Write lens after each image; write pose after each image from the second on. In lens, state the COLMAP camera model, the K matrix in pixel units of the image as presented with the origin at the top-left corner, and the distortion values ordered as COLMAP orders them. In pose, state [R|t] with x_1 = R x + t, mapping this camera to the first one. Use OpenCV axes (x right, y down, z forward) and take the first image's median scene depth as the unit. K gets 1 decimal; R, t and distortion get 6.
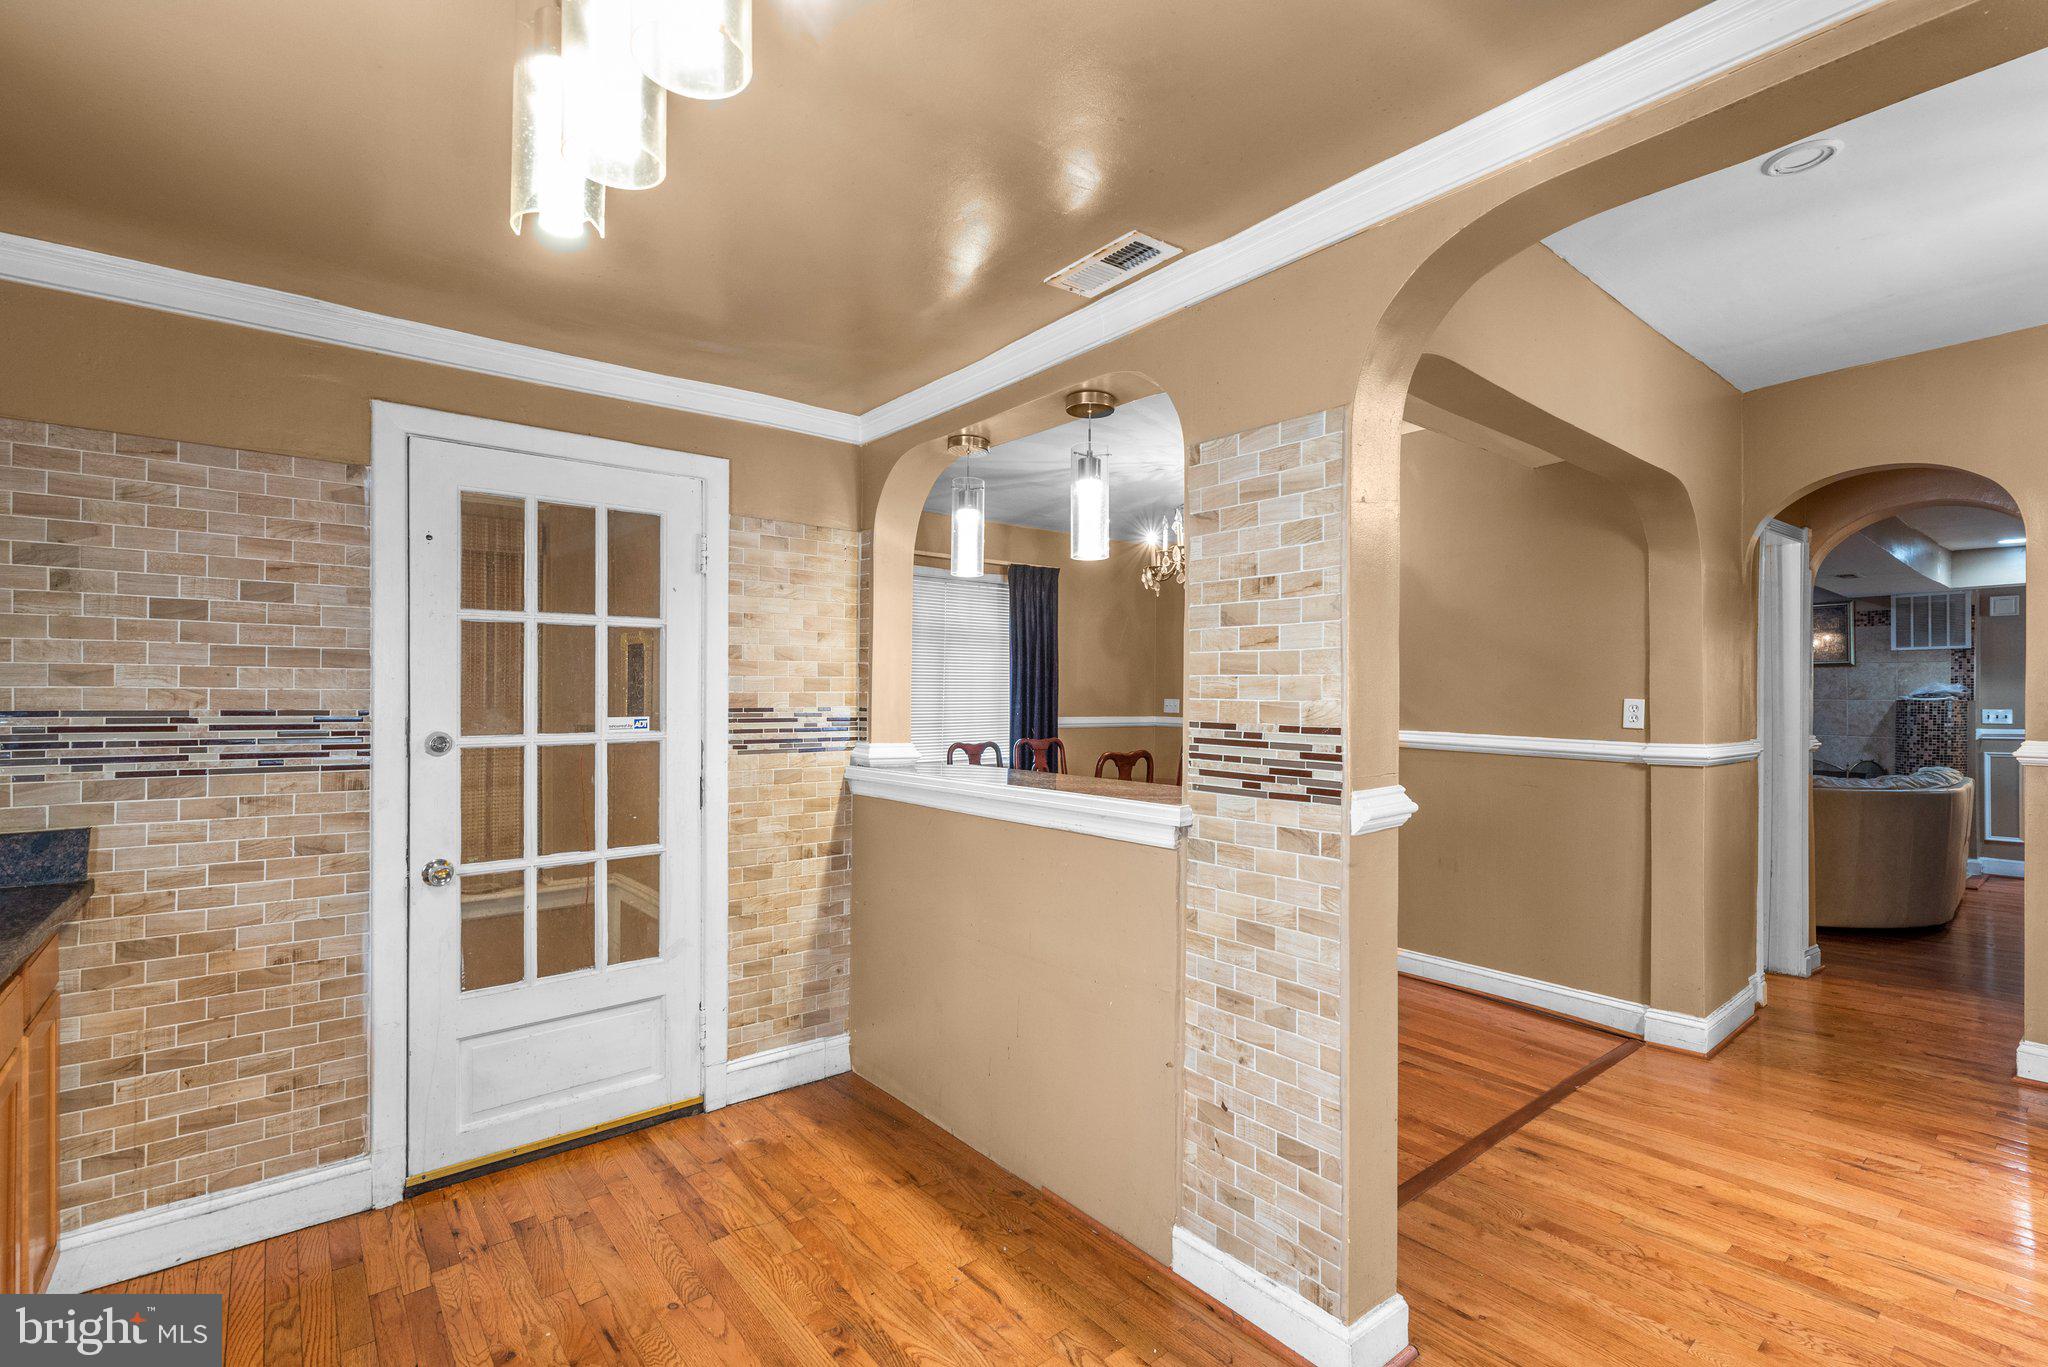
lens RADIAL K [[916.7, 0, 1016.3], [0, 916.7, 690.4], [0, 0, 1]] dist [0.001542, -0.000307]
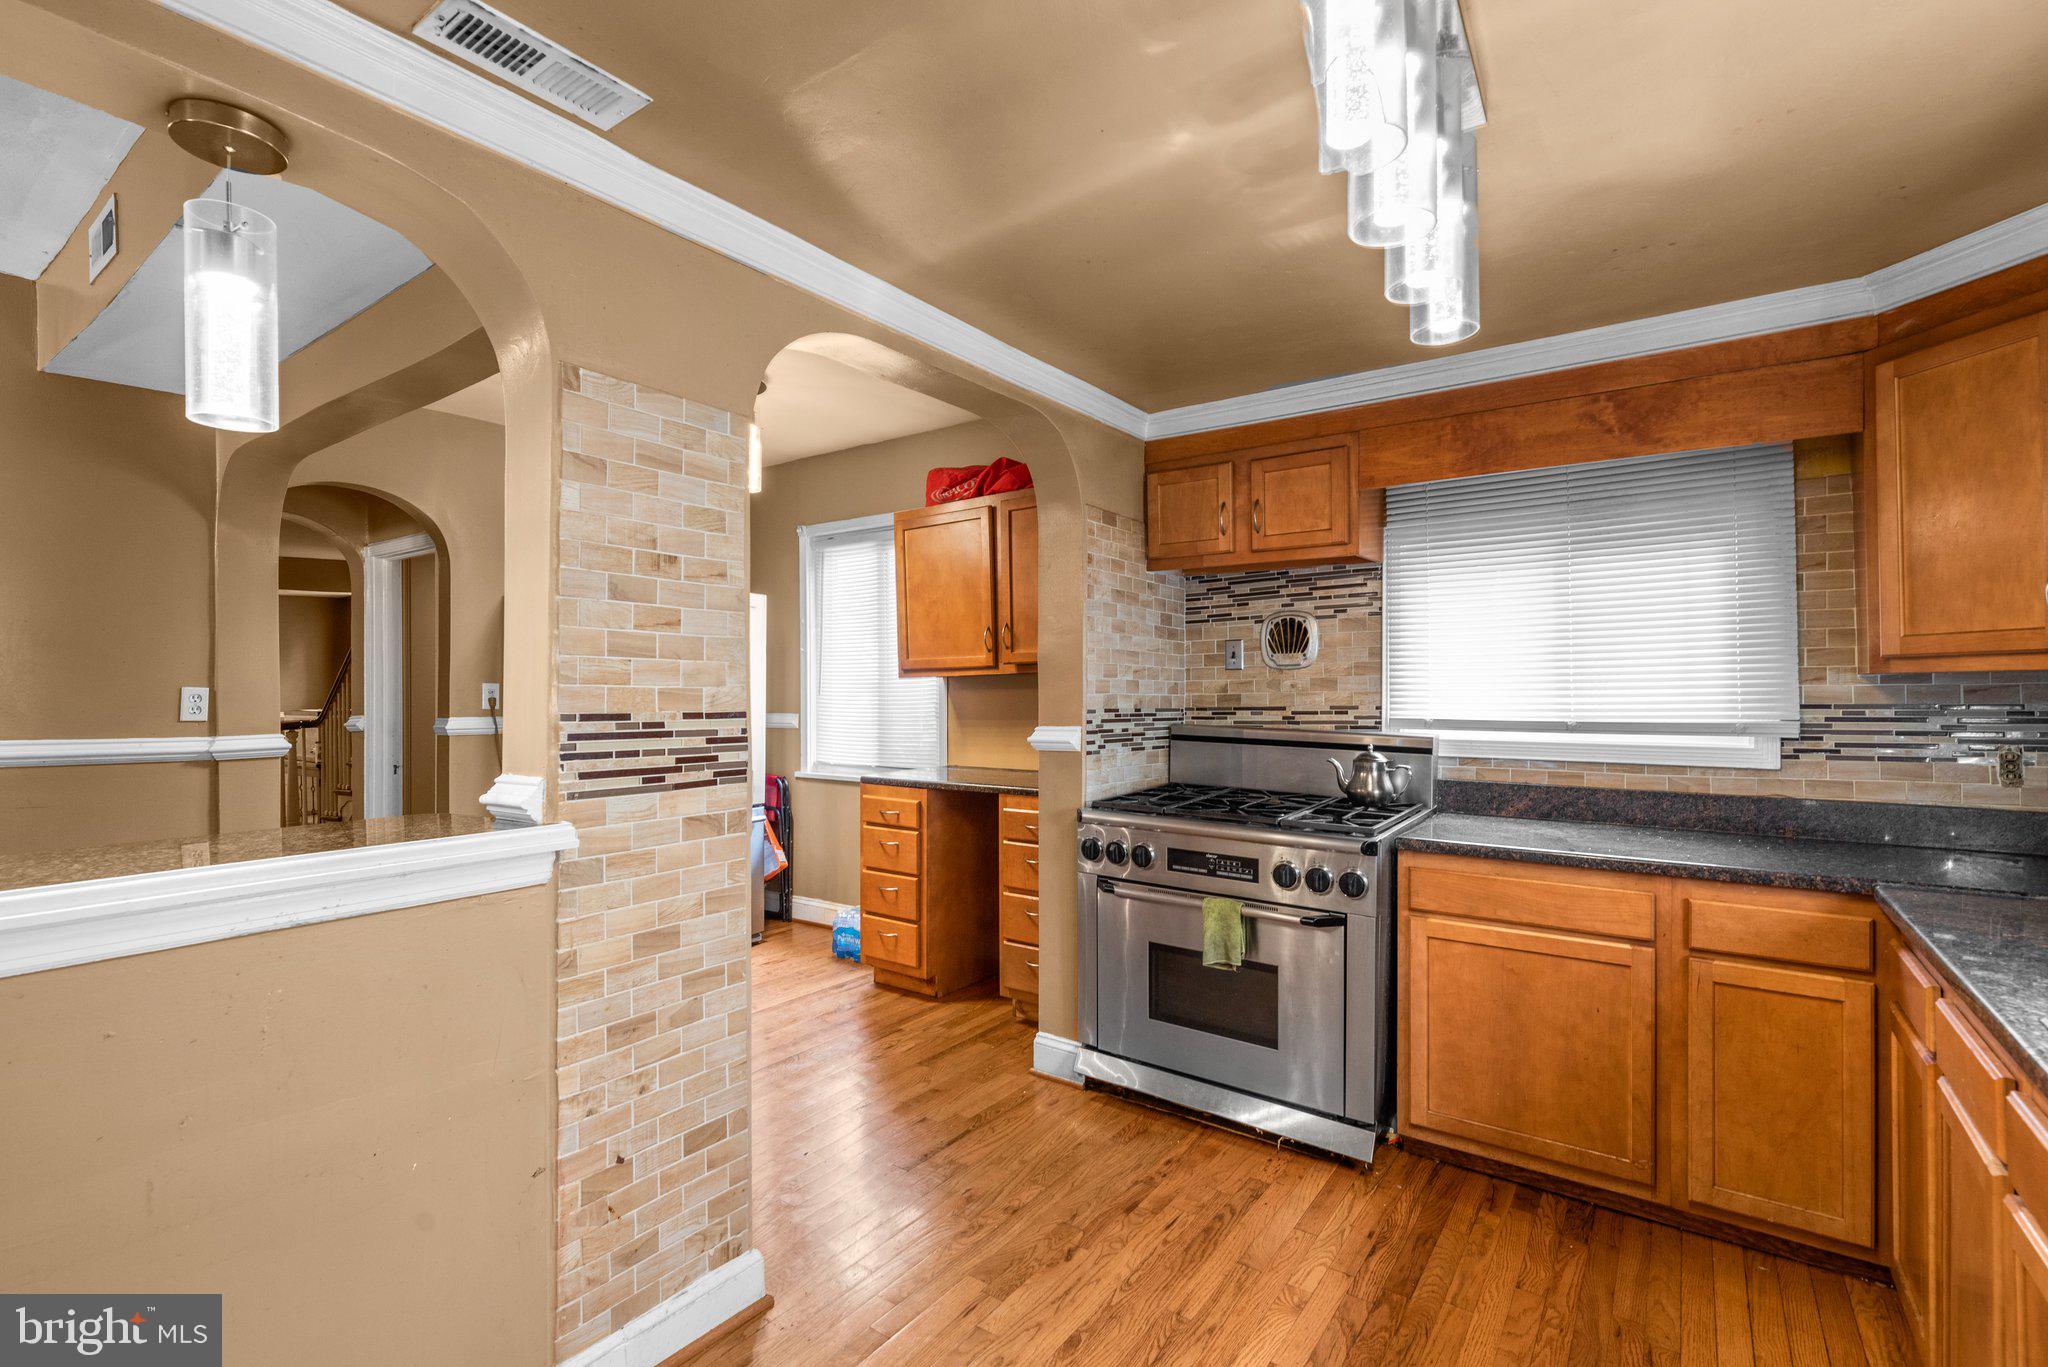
lens RADIAL K [[916.7, 0, 1027.6], [0, 916.7, 687.8], [0, 0, 1]] dist [0.001542, -0.000307]
pose [[-0.270064, -0.000975, 0.962842, -0.649741], [-0.005918, 0.999982, -0.000647, 0.009347], [-0.962824, -0.005873, -0.270064, 0.801084]]
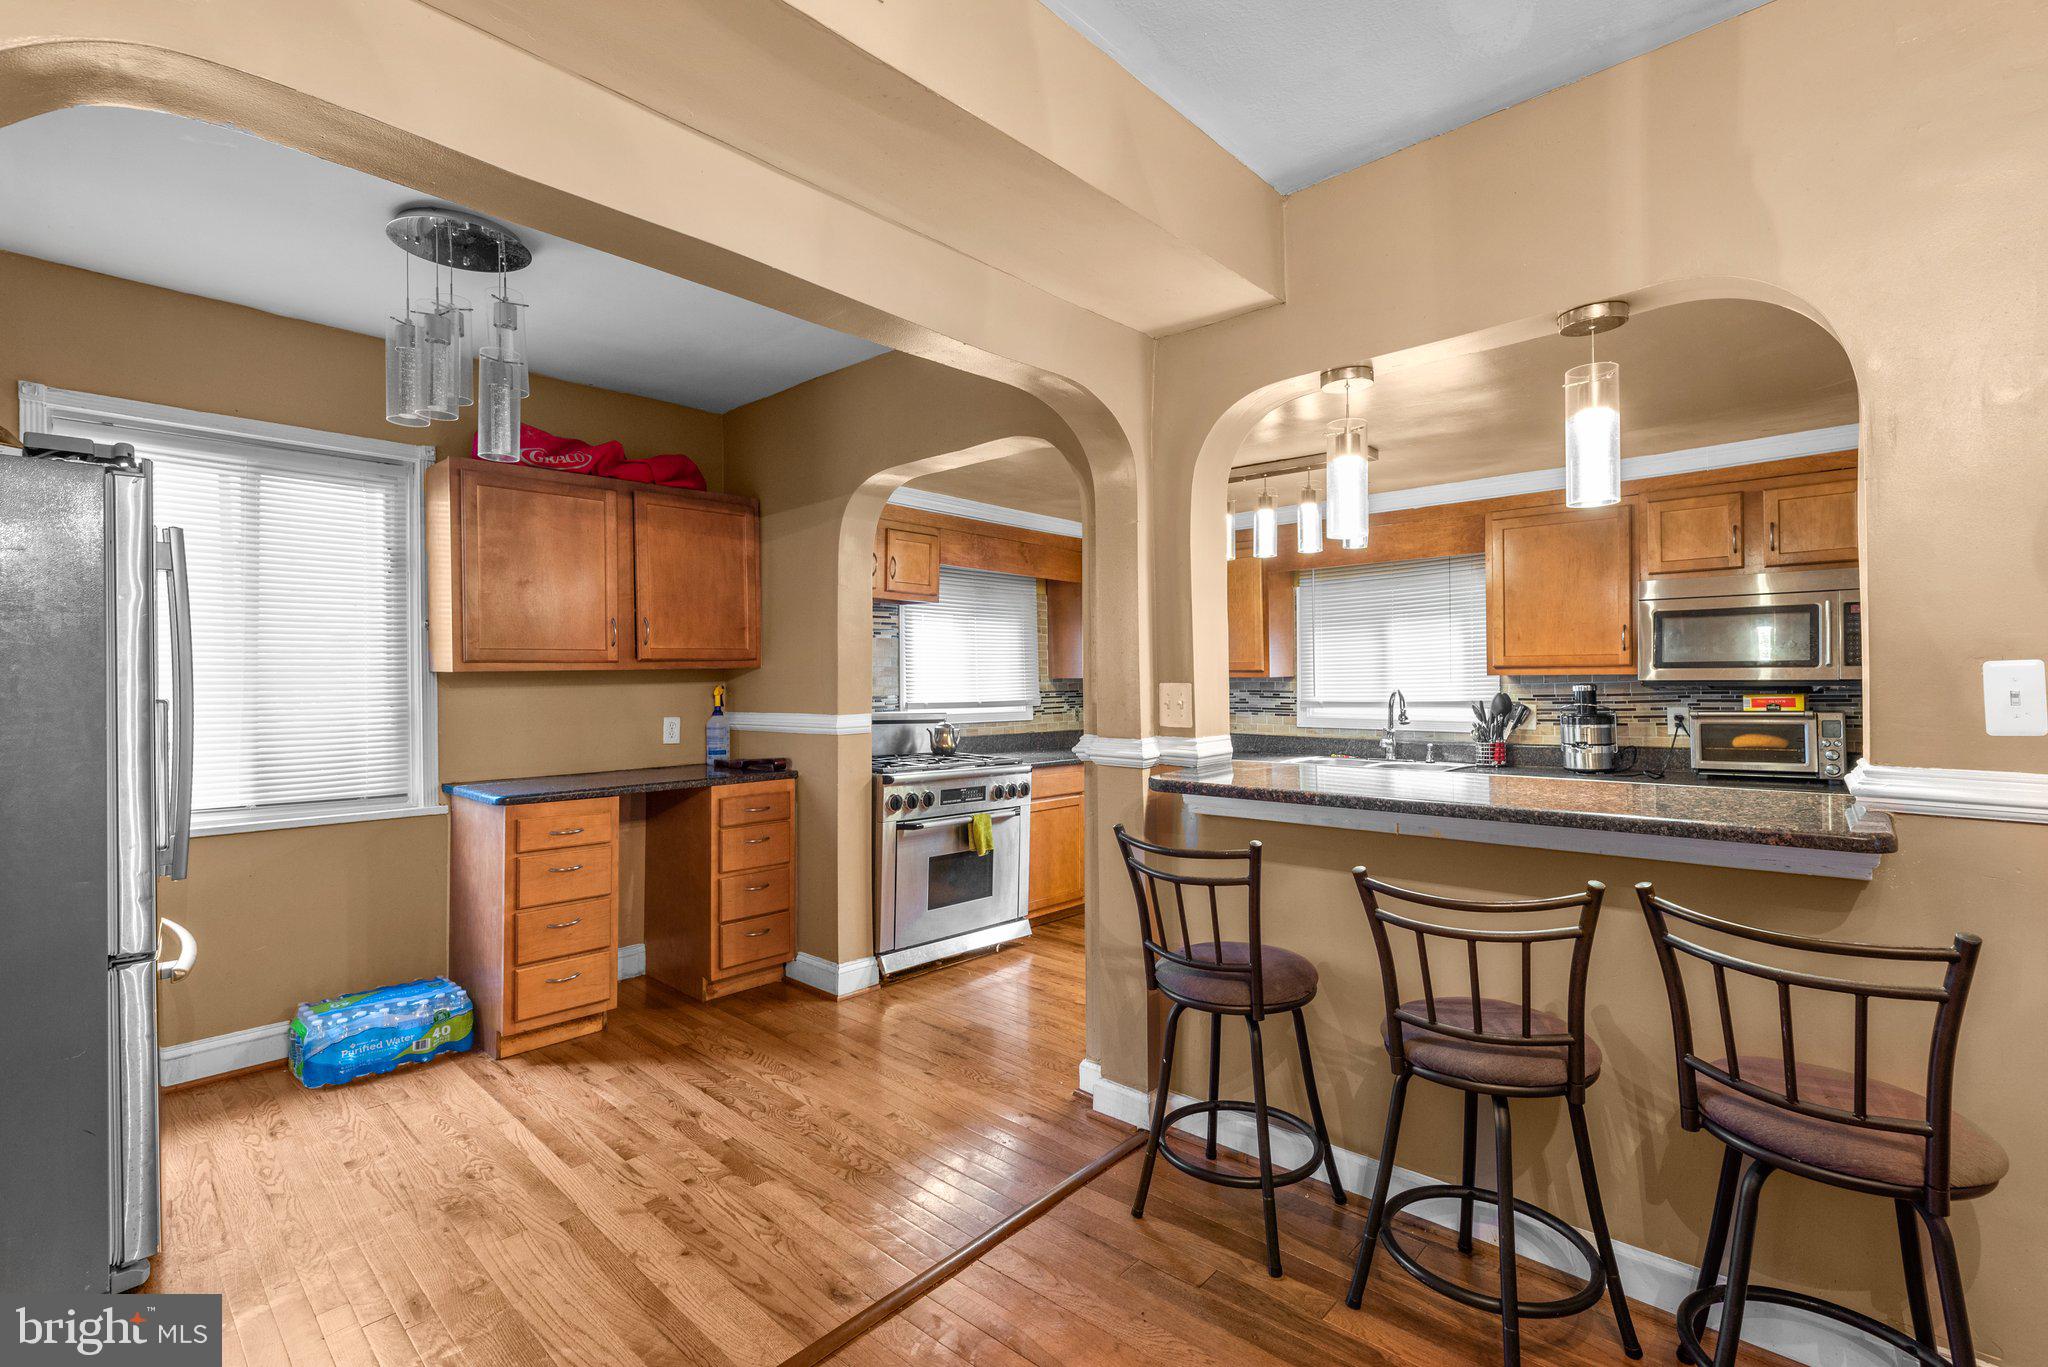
lens RADIAL K [[916.7, 0, 1022.3], [0, 916.7, 680.6], [0, 0, 1]] dist [0.001542, -0.000307]
pose [[-0.989787, 0.000819, -0.142552, 0.651674], [0.002391, 0.999938, -0.010855, 0.021890], [0.142534, -0.011085, -0.989728, 2.215866]]
